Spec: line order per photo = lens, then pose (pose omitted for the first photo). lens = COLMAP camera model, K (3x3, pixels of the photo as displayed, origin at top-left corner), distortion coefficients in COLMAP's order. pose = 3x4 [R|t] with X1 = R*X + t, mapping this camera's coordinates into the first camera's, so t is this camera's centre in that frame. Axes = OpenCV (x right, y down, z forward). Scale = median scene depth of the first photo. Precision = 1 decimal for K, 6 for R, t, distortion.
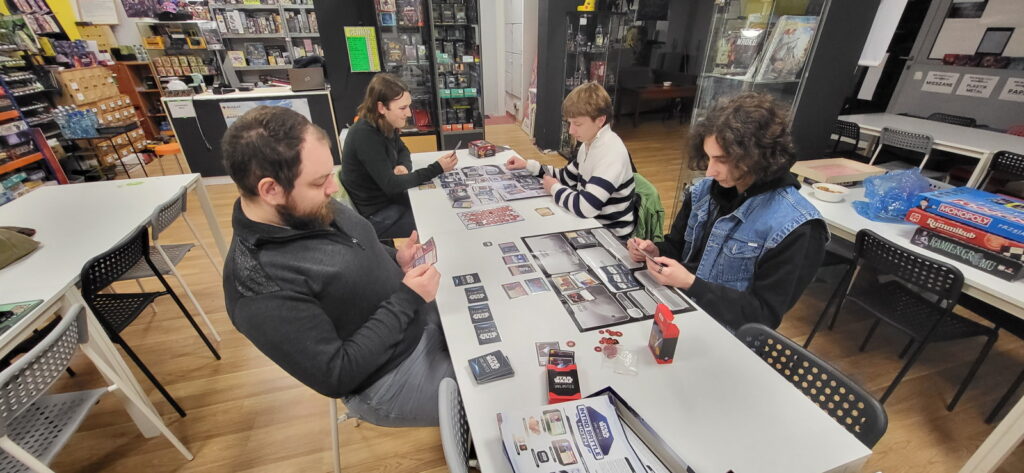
lens RADIAL K [[427.9, 0, 512.0], [0, 427.9, 236.5], [0, 0, 1]] dist [0.000167, 0.000014]
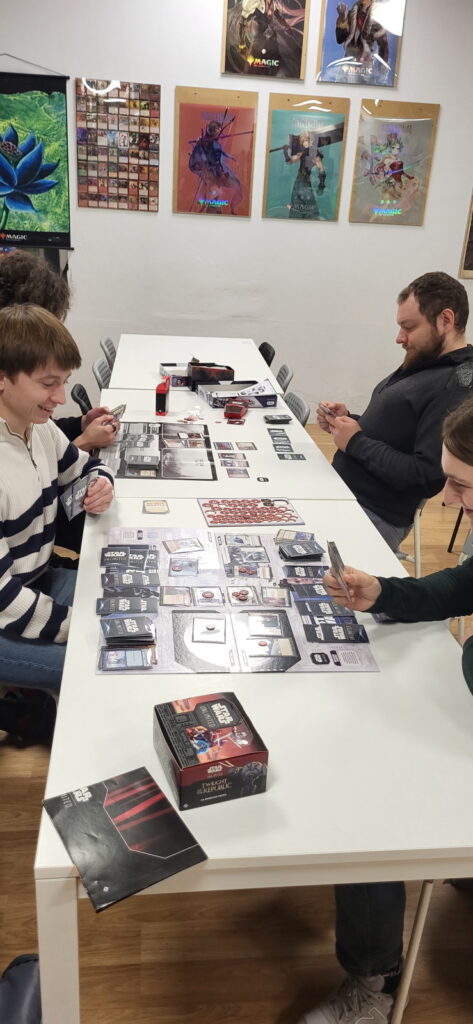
lens RADIAL K [[791.9, 0, 236.5], [0, 791.9, 512.0], [0, 0, 1]] dist [0.071242, -0.085480]
pose [[-0.983406, -0.115803, 0.139648, -0.253686], [0.025246, 0.674920, 0.737459, -1.169102], [-0.179652, 0.728747, -0.660797, 2.341065]]
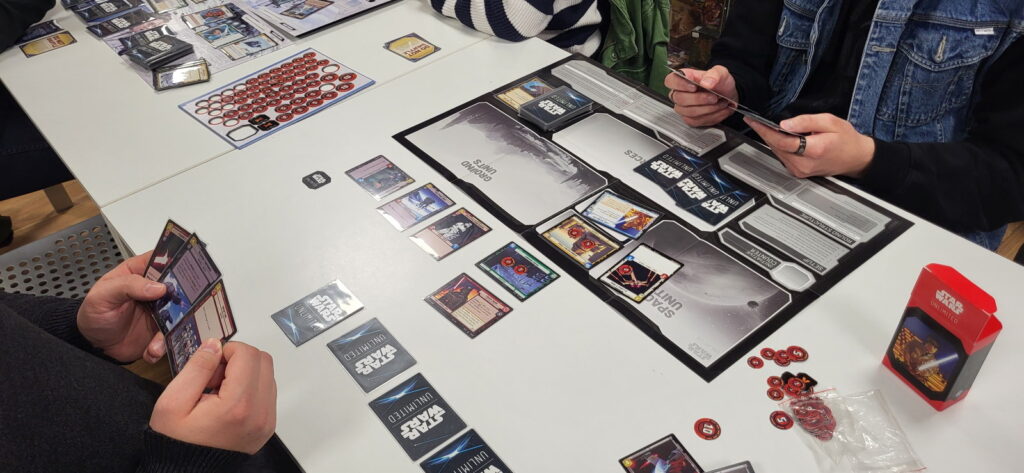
lens RADIAL K [[791.9, 0, 512.0], [0, 791.9, 236.5], [0, 0, 1]] dist [0.071242, -0.085480]
pose [[0.916308, -0.287769, 0.278513, -0.124928], [0.215432, 0.940454, 0.262936, -0.091857], [-0.337593, -0.180930, 0.923740, 0.373710]]
